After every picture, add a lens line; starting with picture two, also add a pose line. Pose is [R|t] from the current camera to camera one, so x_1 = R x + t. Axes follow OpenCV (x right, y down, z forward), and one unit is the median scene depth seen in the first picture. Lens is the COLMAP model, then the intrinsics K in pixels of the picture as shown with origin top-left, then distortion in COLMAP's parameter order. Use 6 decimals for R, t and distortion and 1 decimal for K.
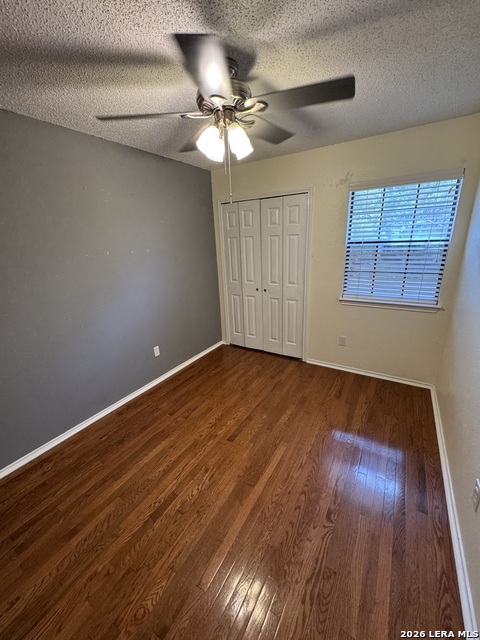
lens RADIAL K [[257.0, 0, 240.6], [0, 257.0, 320.2], [0, 0, 1]] dist [-0.001918, 0.000488]
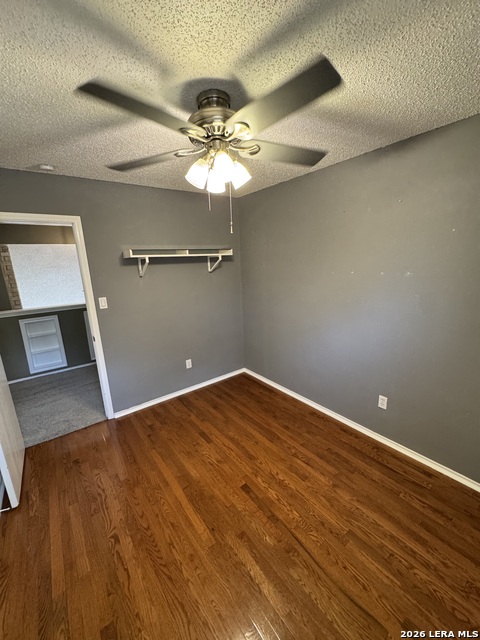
lens RADIAL K [[257.0, 0, 240.6], [0, 257.0, 320.2], [0, 0, 1]] dist [-0.001918, 0.000488]
pose [[-0.351919, 0.268373, -0.896732, 0.671757], [-0.236567, 0.901414, 0.362614, -0.419824], [0.905643, 0.339748, -0.253737, 1.106802]]
